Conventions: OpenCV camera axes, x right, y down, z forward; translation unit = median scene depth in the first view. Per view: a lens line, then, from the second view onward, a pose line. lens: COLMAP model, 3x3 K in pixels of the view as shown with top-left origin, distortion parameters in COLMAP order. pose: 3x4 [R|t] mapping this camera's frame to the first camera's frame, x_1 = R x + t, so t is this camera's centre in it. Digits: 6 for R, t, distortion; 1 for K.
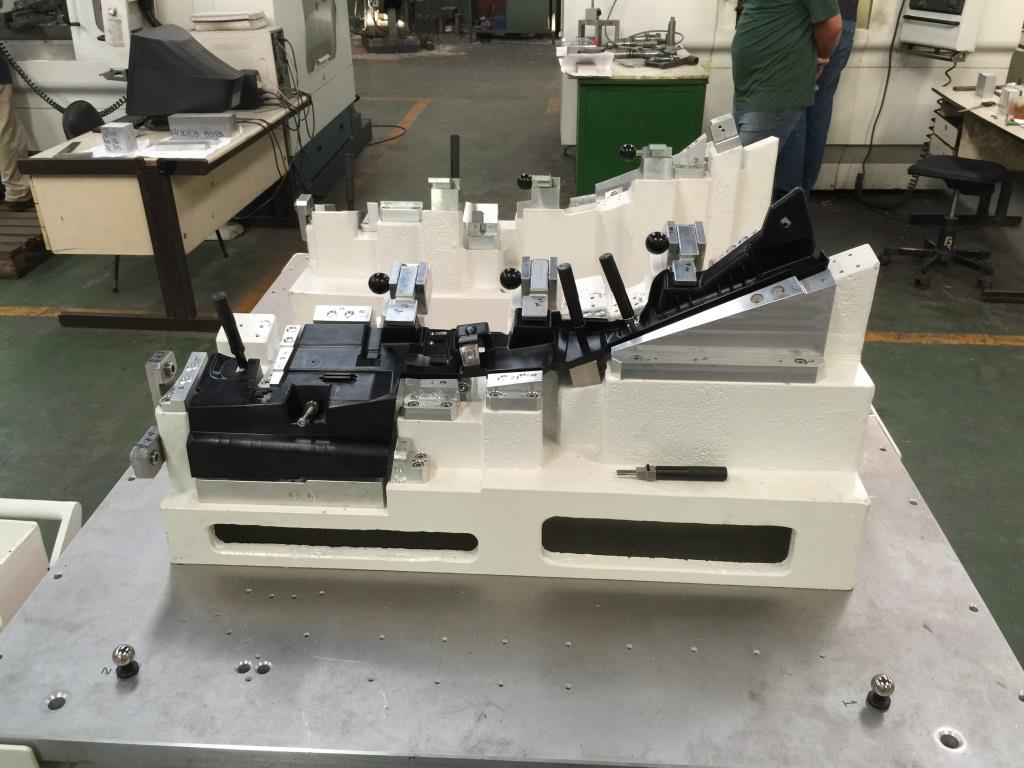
lens RADIAL K [[877.2, 0, 512.0], [0, 877.2, 384.0], [0, 0, 1]] dist [0.096454, -0.152226]
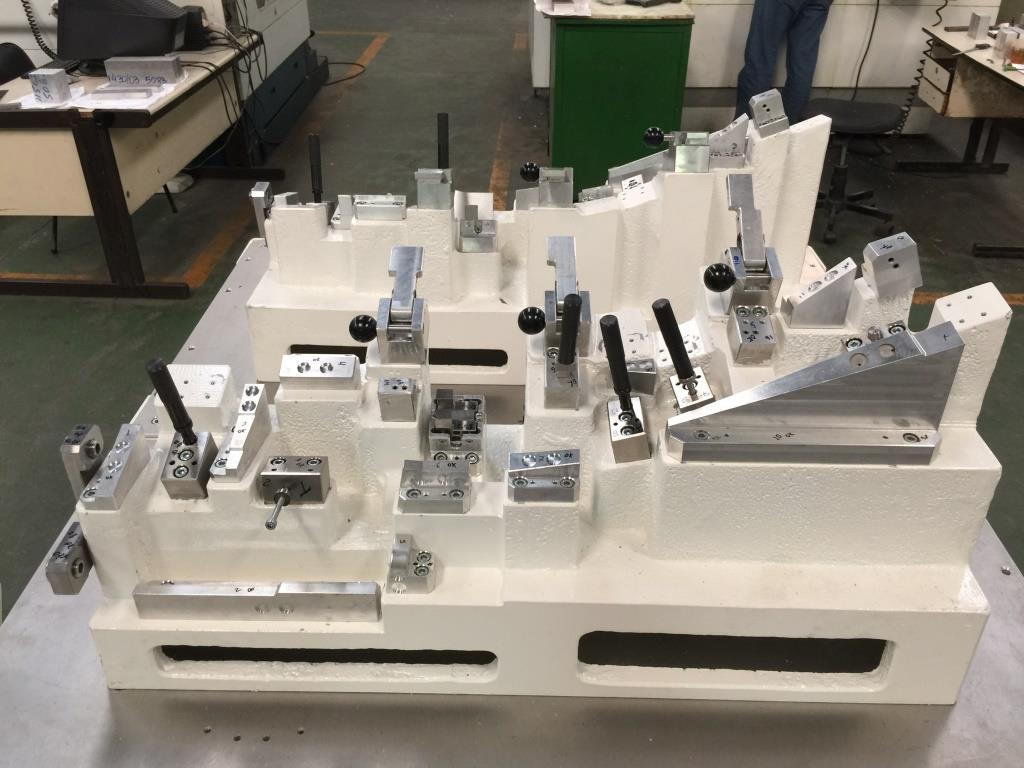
lens RADIAL K [[870.1, 0, 513.3], [0, 870.1, 378.6], [0, 0, 1]] dist [0.092132, -0.141777]
pose [[0.998891, -0.015967, 0.044293, -0.035318], [0.012837, 0.997460, 0.070057, -0.081866], [-0.045299, -0.069410, 0.996559, 0.144821]]
